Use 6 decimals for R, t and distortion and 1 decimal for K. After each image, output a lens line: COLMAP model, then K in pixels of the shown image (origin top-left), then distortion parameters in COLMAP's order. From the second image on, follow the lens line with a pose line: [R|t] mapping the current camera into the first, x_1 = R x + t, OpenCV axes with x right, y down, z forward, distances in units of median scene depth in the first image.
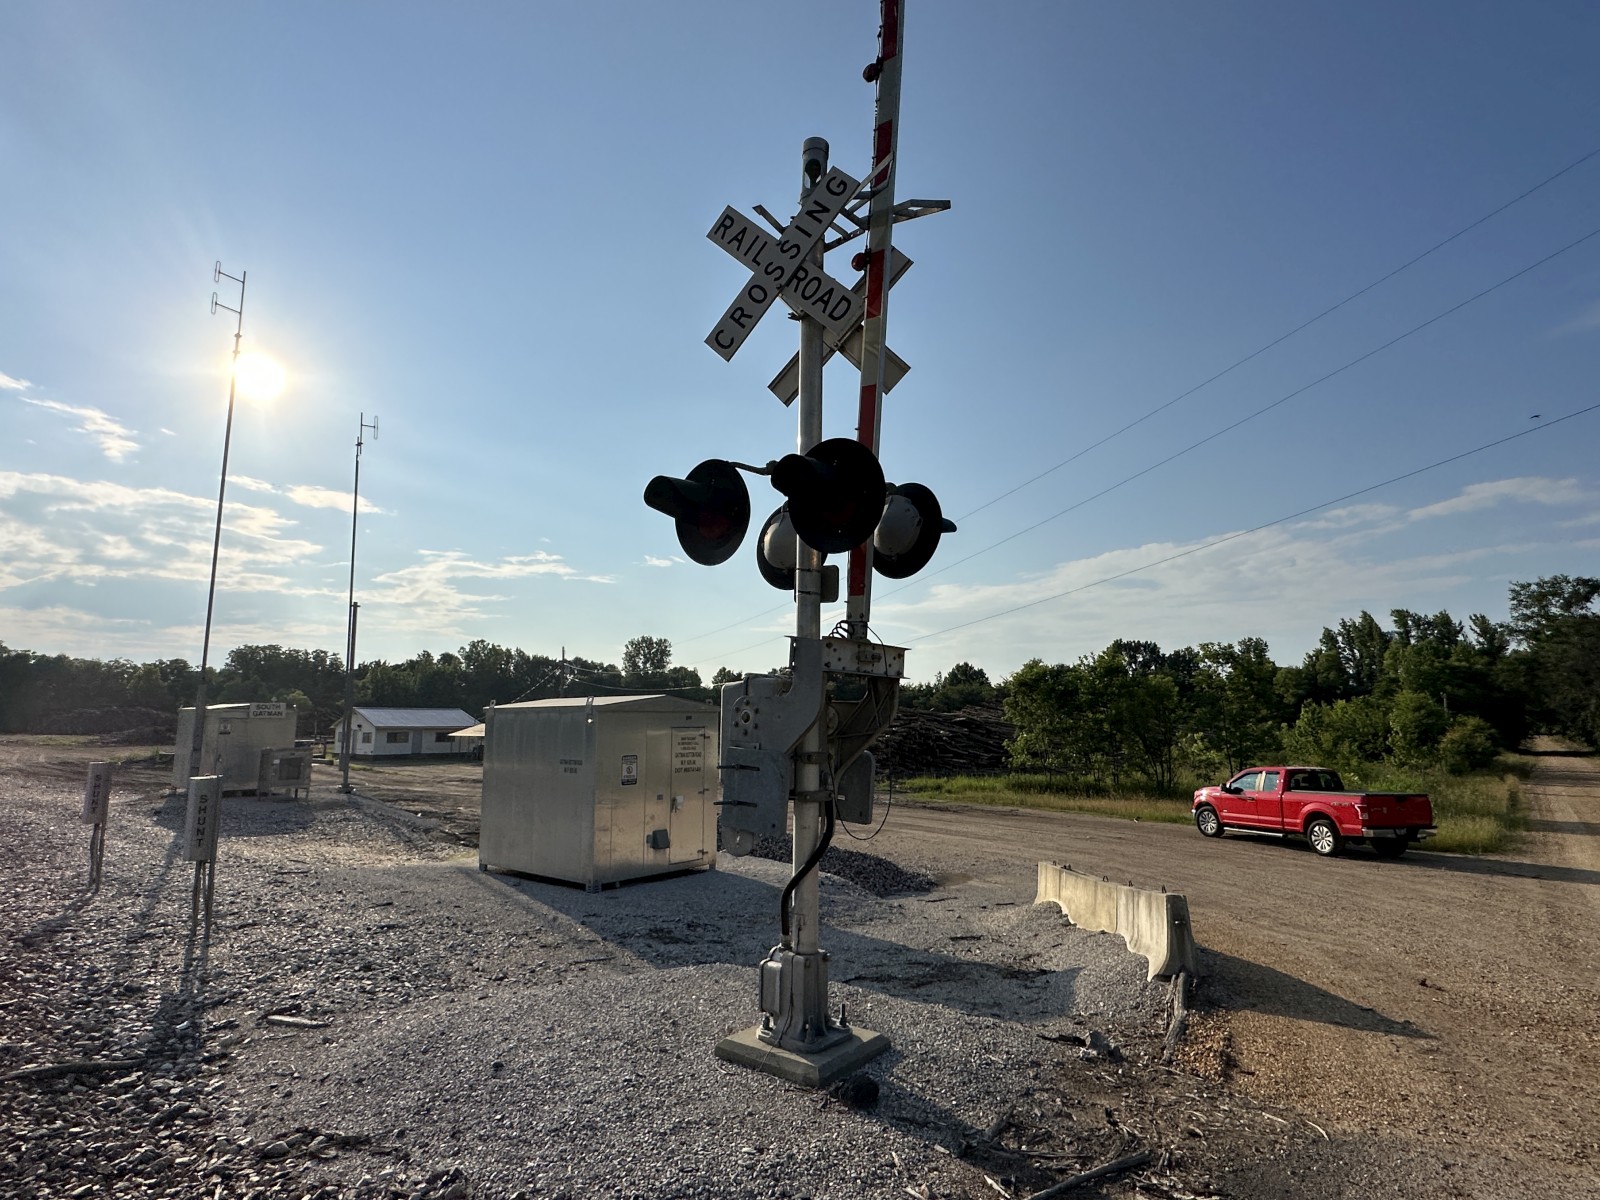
lens RADIAL K [[844.7, 0, 800.0], [0, 844.7, 600.0], [0, 0, 1]] dist [0.002006, -0.001108]
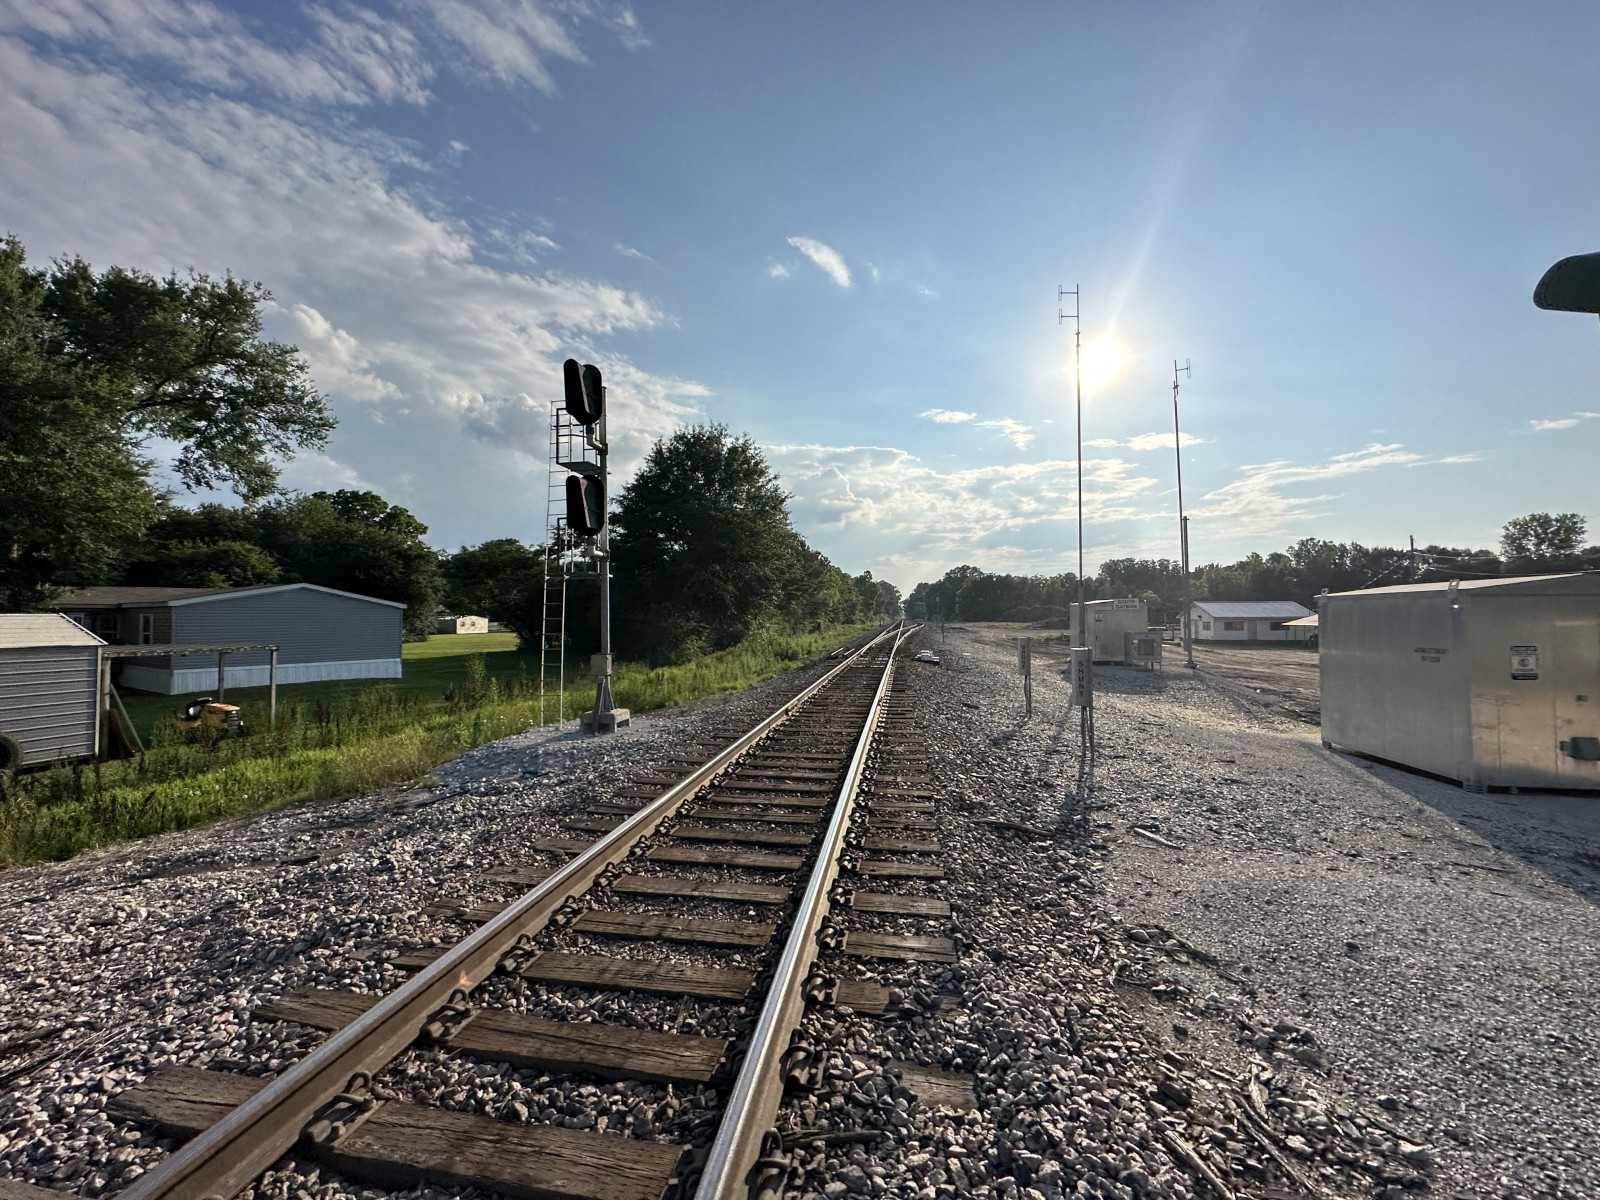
lens RADIAL K [[642.3, 0, 800.0], [0, 642.3, 600.0], [0, 0, 1]] dist [-0.001511, 0.000640]
pose [[0.508634, -0.022578, -0.860687, -0.013935], [0.124999, 0.991001, 0.047873, 0.015336], [0.851861, -0.131935, 0.506879, 0.054090]]
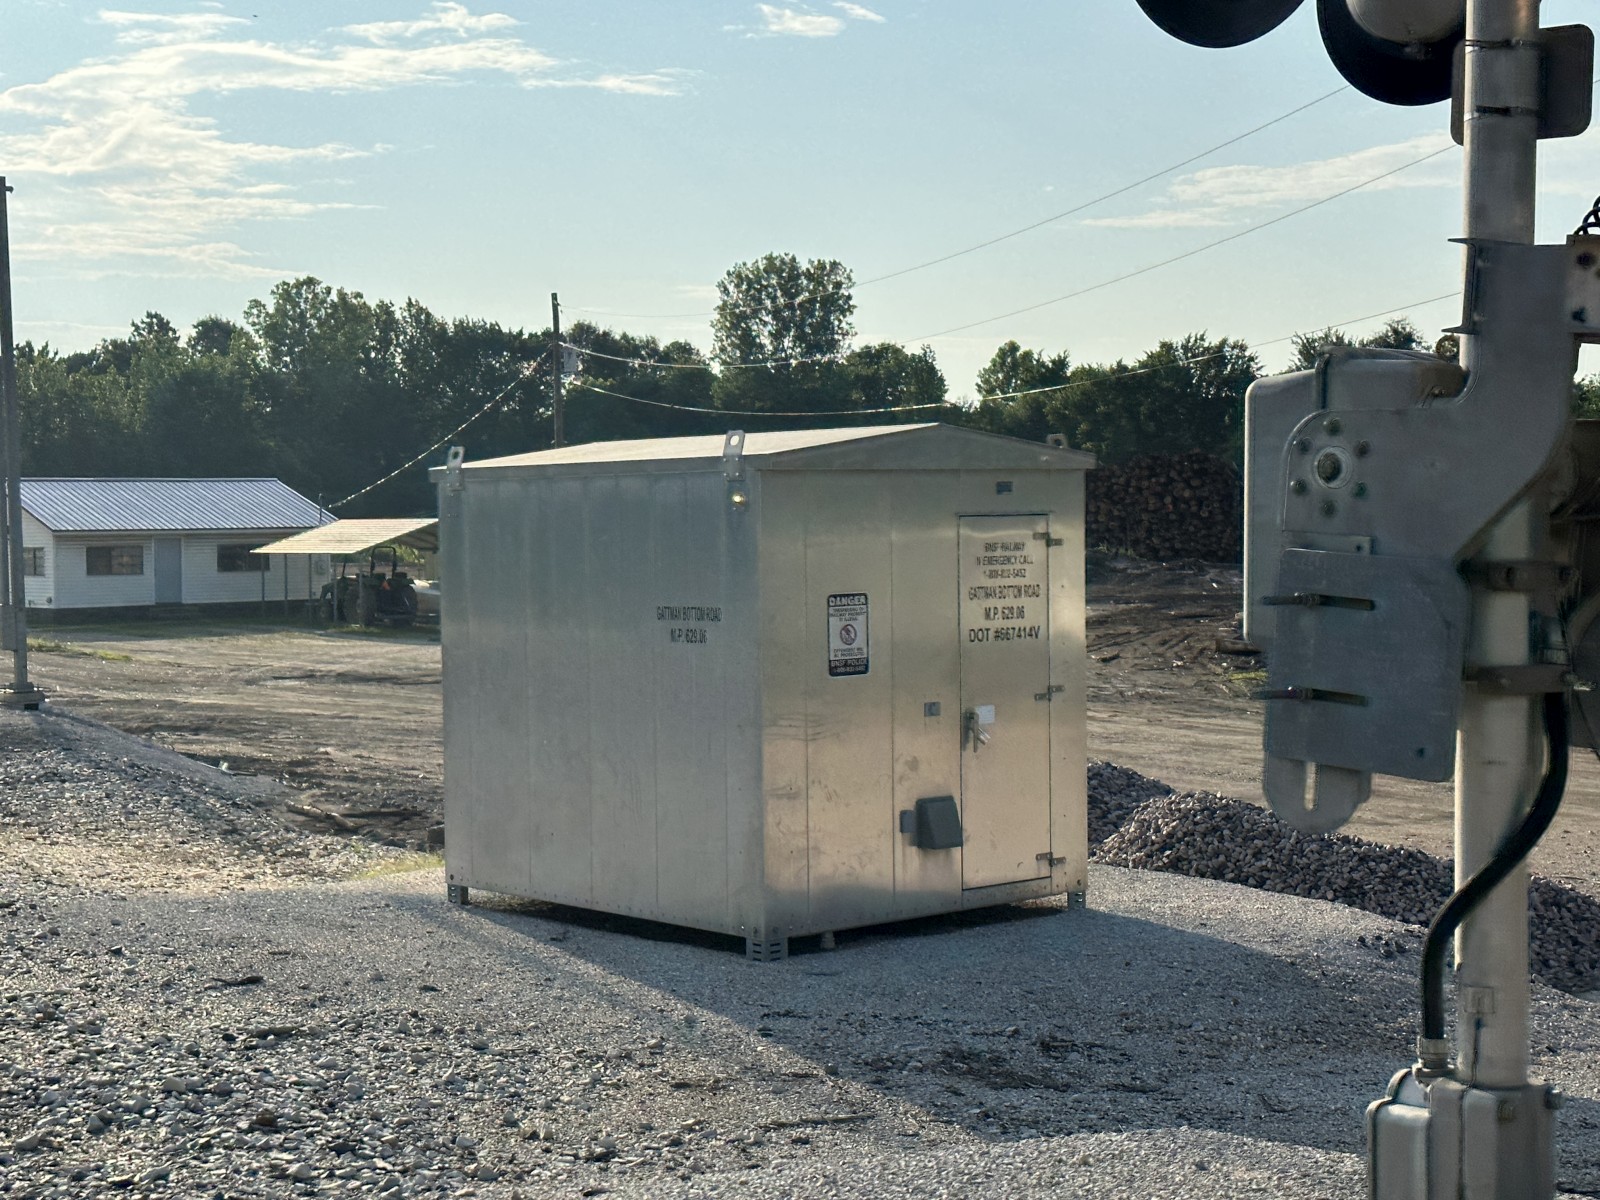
lens RADIAL K [[2578.1, 0, 802.1], [0, 2578.1, 623.6], [0, 0, 1]] dist [0.153265, -0.069187]
pose [[0.987955, -0.007470, -0.154564, -0.052737], [0.036144, 0.982345, 0.183552, -0.004535], [0.150464, -0.186927, 0.970783, -0.064099]]
